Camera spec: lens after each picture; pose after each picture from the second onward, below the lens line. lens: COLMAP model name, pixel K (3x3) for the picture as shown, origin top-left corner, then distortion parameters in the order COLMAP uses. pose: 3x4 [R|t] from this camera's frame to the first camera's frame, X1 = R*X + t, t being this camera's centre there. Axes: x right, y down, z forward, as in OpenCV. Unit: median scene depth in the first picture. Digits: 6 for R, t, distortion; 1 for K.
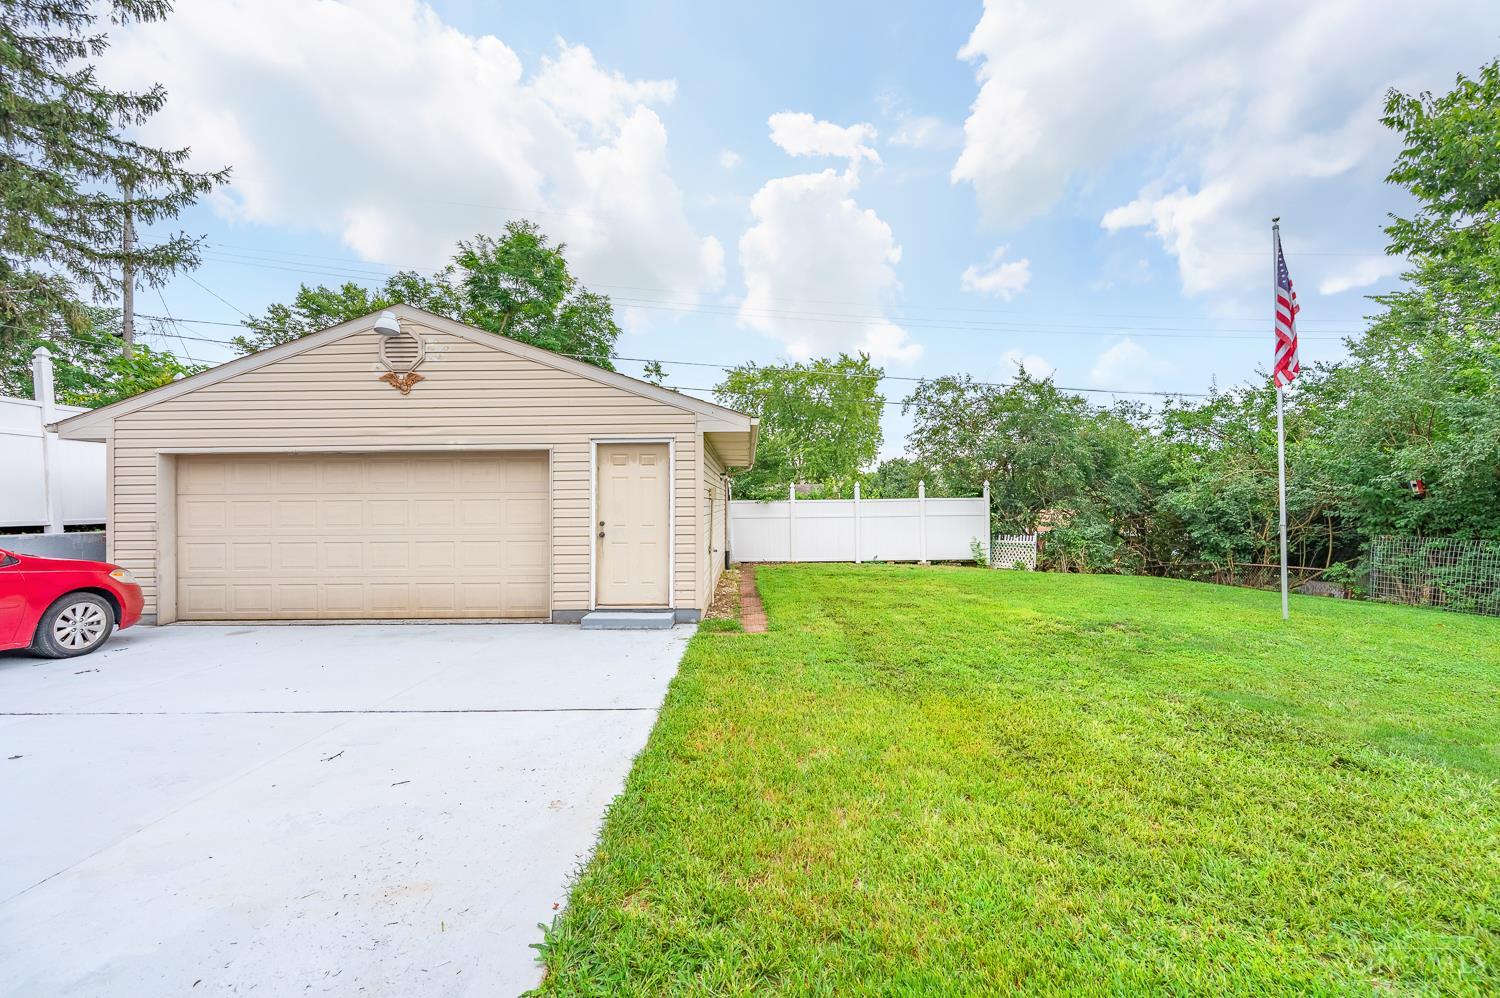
lens RADIAL K [[586.6, 0, 756.7], [0, 586.6, 498.8], [0, 0, 1]] dist [-0.002585, 0.000780]
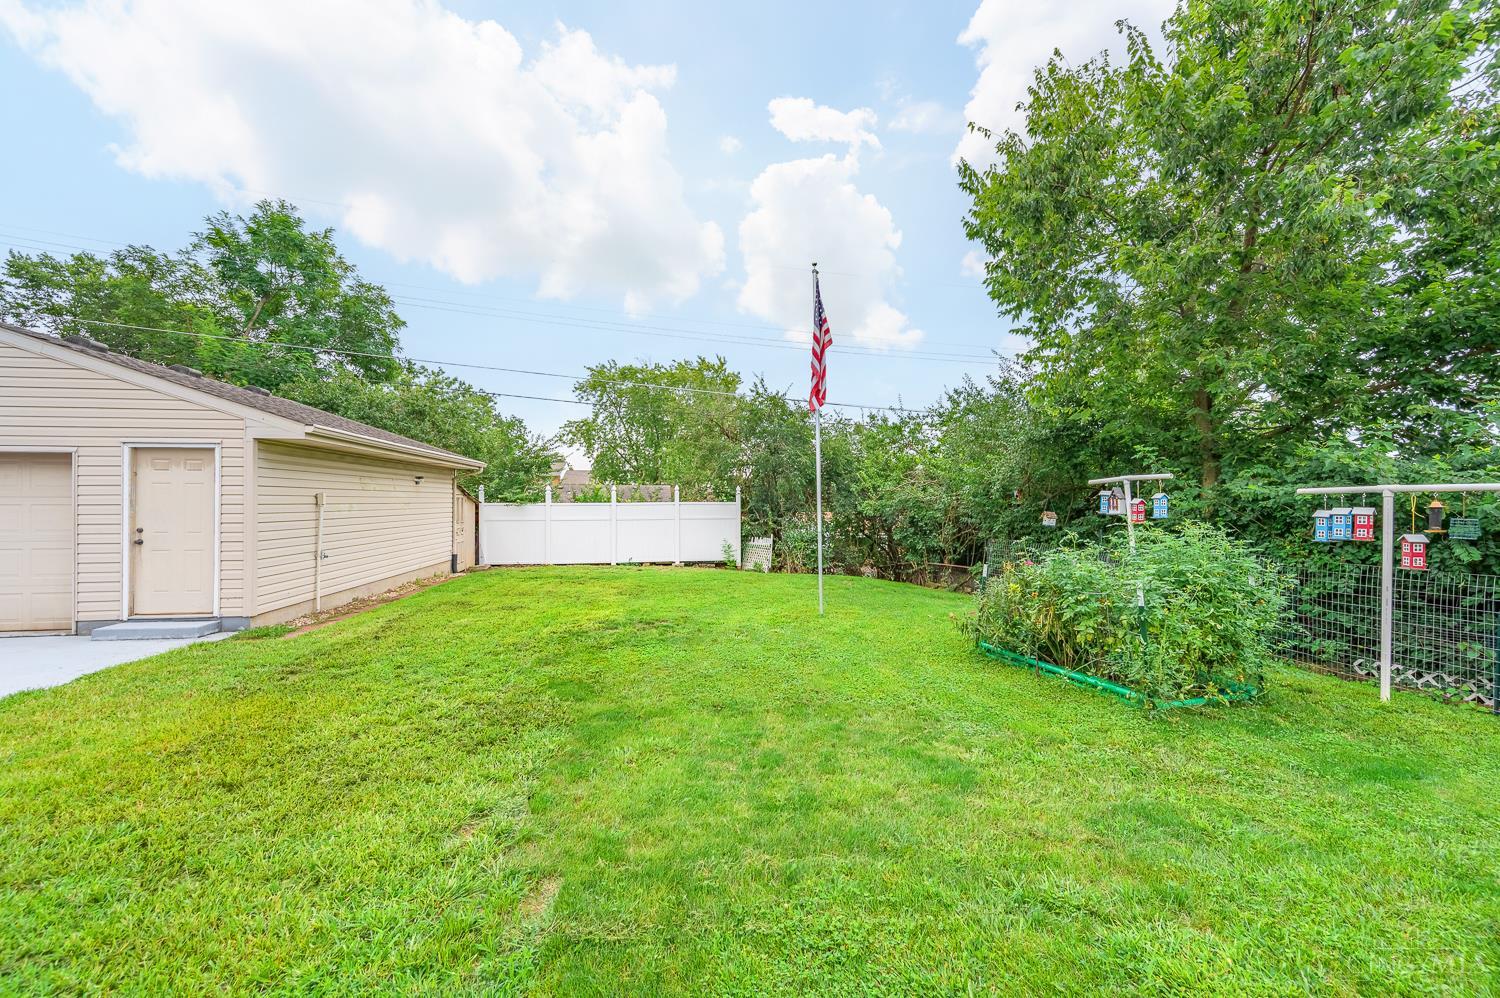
lens RADIAL K [[586.6, 0, 753.5], [0, 586.6, 499.2], [0, 0, 1]] dist [-0.002585, 0.000780]
pose [[0.987713, 0.008603, 0.156043, 0.252701], [-0.008773, 0.999961, 0.000396, -0.007962], [-0.156033, -0.001760, 0.987750, -0.047226]]
